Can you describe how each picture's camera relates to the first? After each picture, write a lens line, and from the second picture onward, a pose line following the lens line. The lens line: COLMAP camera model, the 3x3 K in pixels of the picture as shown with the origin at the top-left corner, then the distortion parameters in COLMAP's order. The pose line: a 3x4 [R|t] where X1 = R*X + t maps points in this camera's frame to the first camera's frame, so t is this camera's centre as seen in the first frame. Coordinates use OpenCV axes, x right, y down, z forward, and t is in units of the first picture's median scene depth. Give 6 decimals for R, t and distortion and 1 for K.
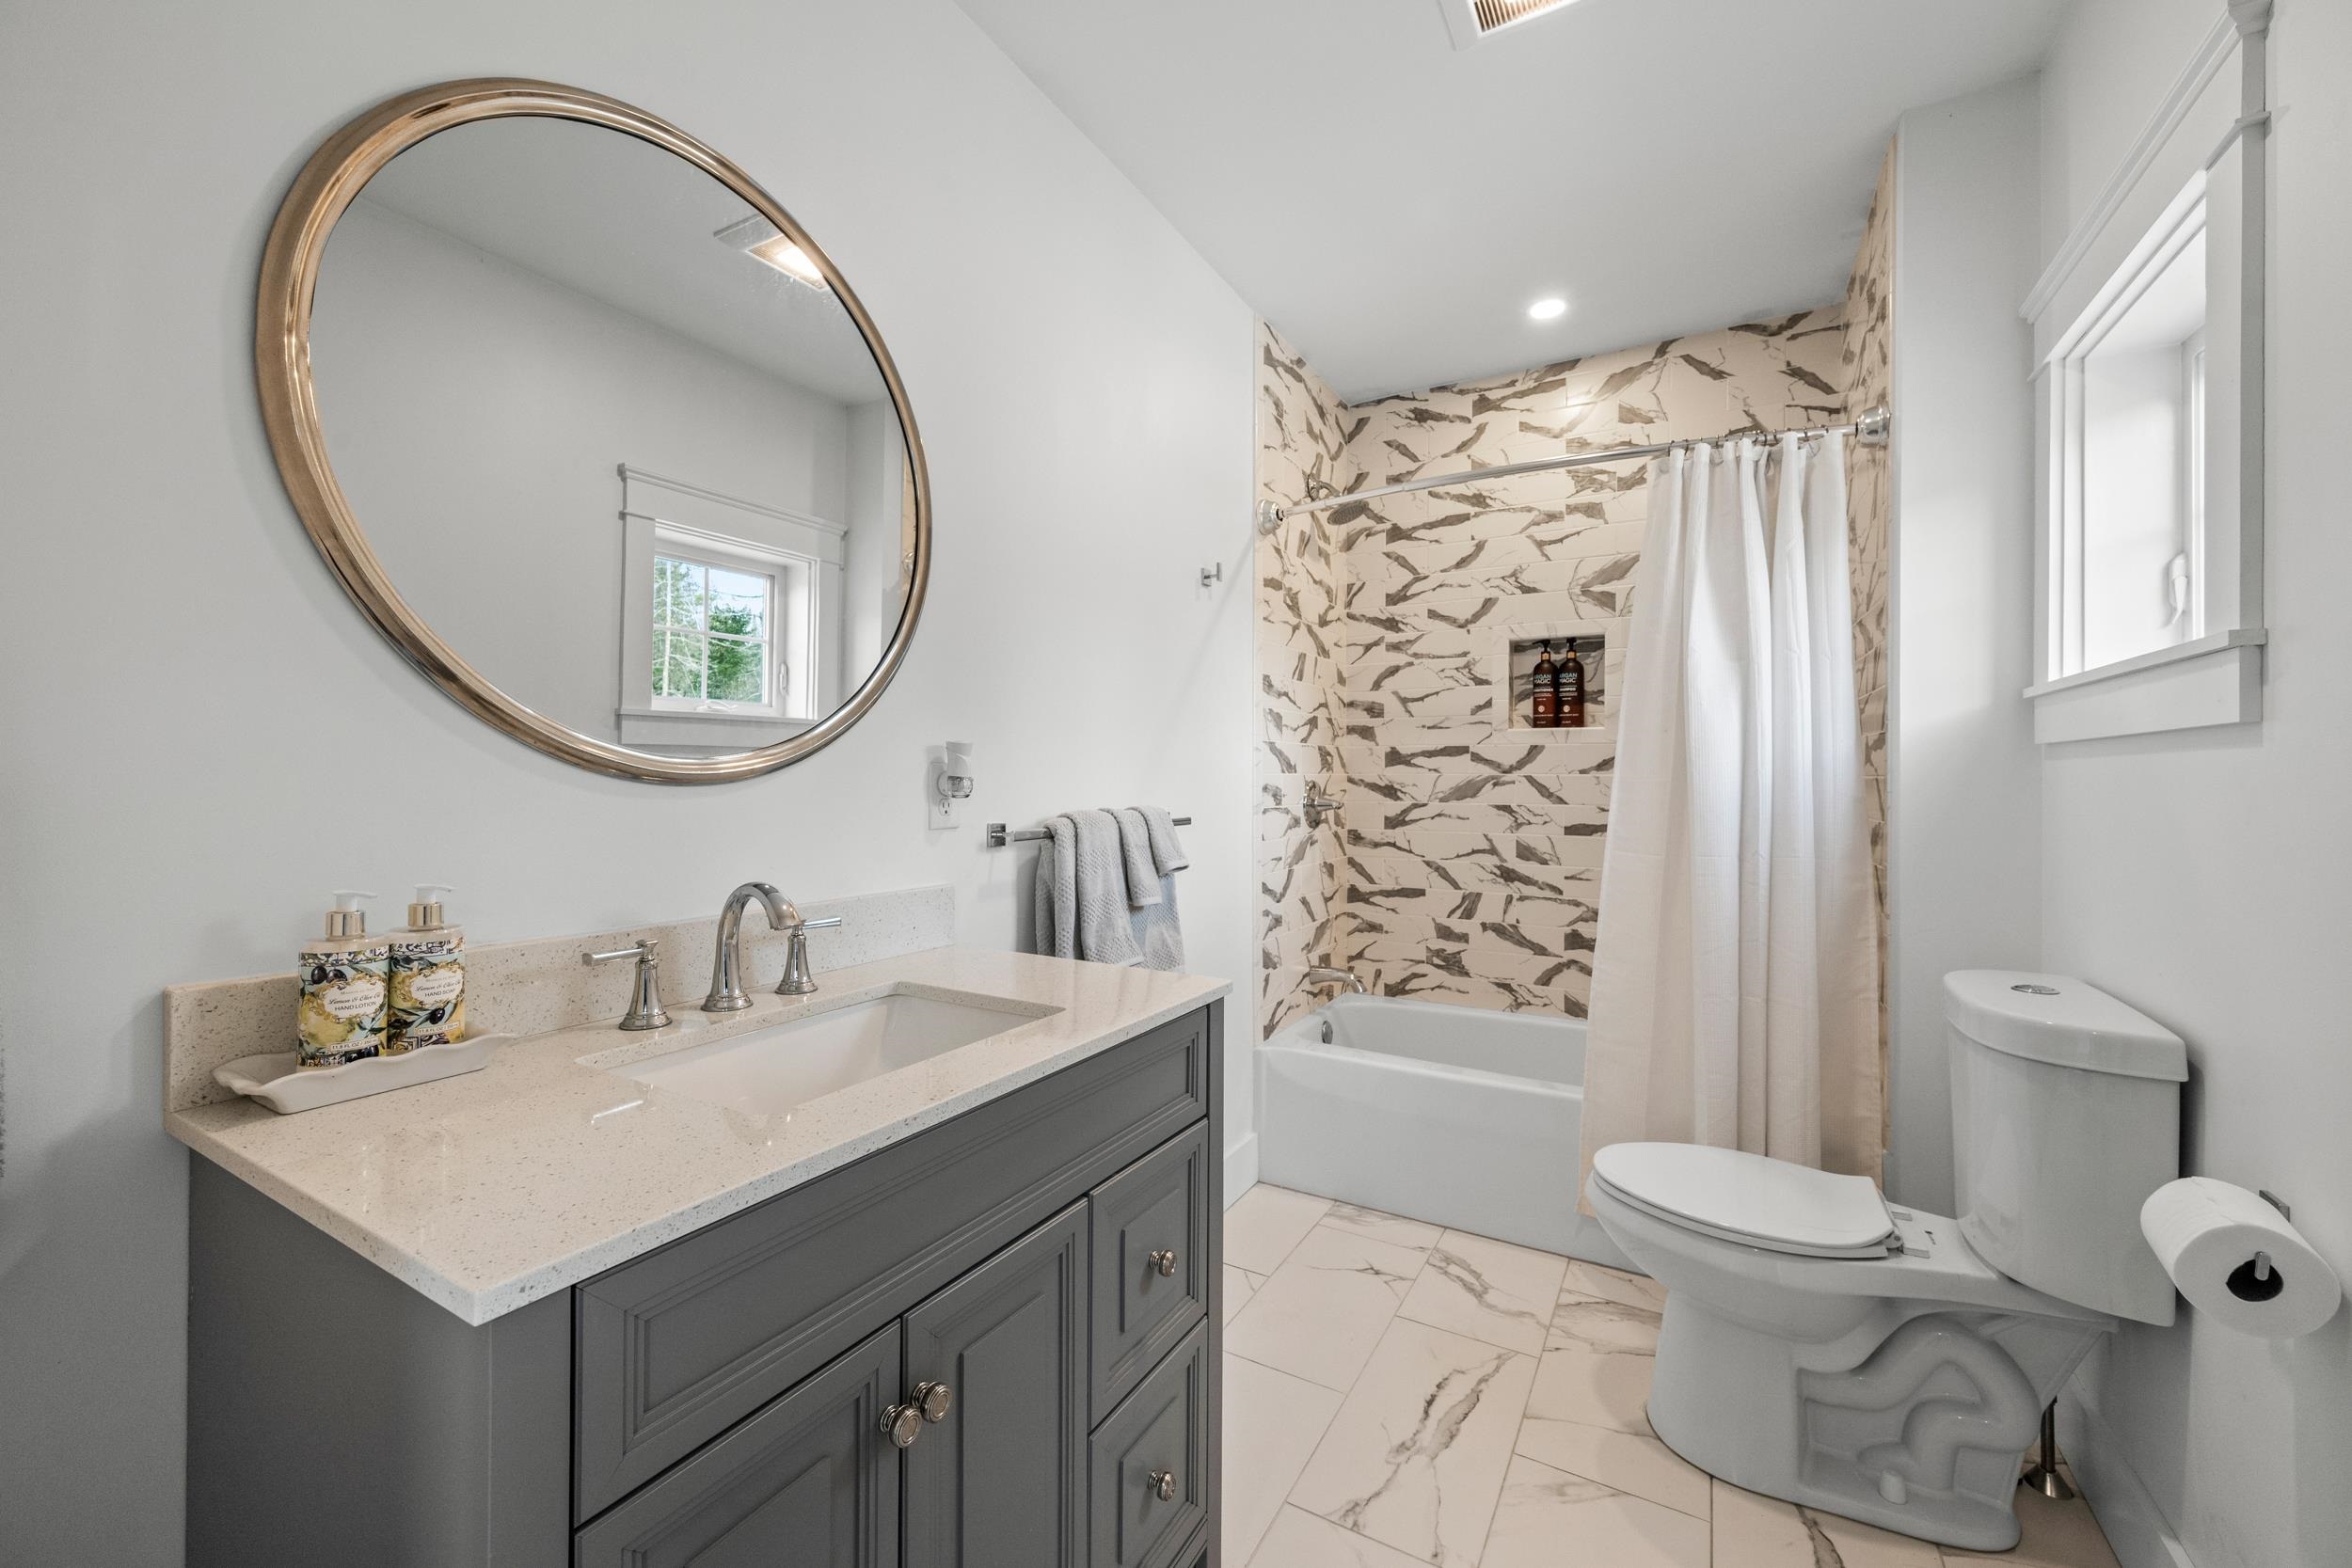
lens RADIAL K [[926.5, 0, 1177.0], [0, 926.5, 778.6], [0, 0, 1]] dist [0.001745, -0.000099]
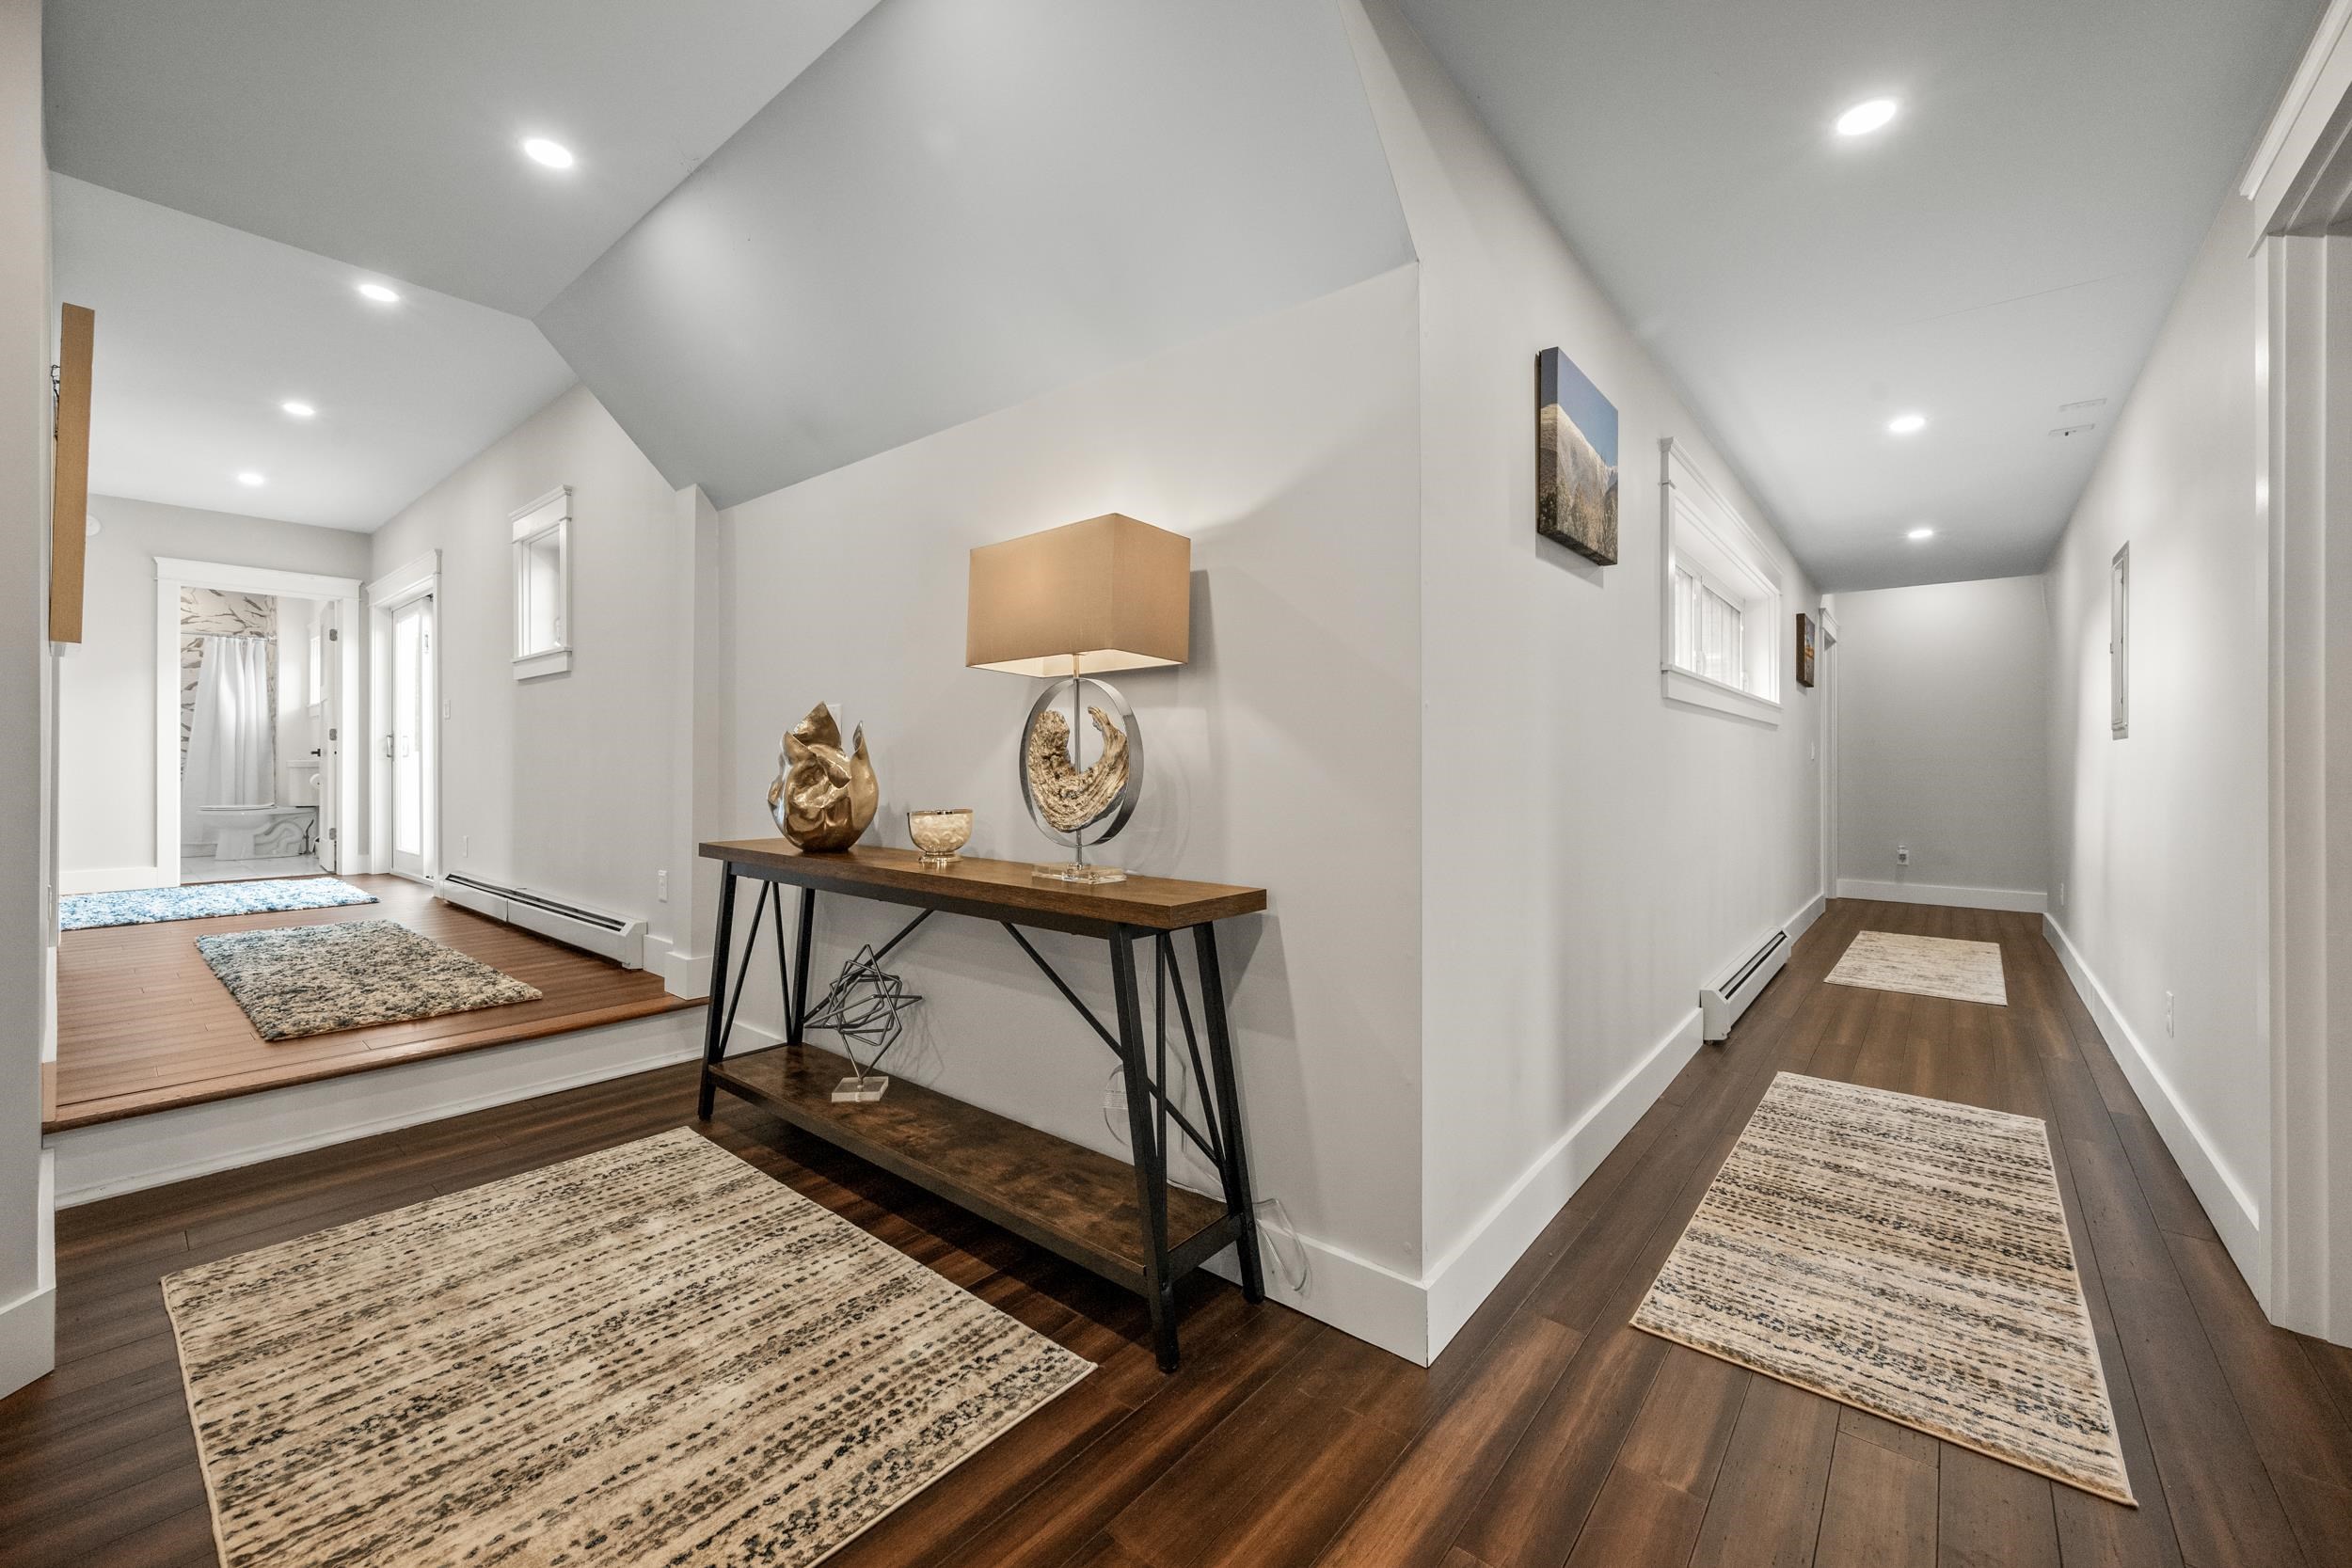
lens RADIAL K [[926.5, 0, 1180.1], [0, 926.5, 770.3], [0, 0, 1]] dist [0.001745, -0.000099]
pose [[0.161032, -0.003566, 0.986943, -3.095755], [-0.004102, 0.999982, 0.004282, 0.205676], [-0.986941, -0.004738, 0.161015, -4.225985]]
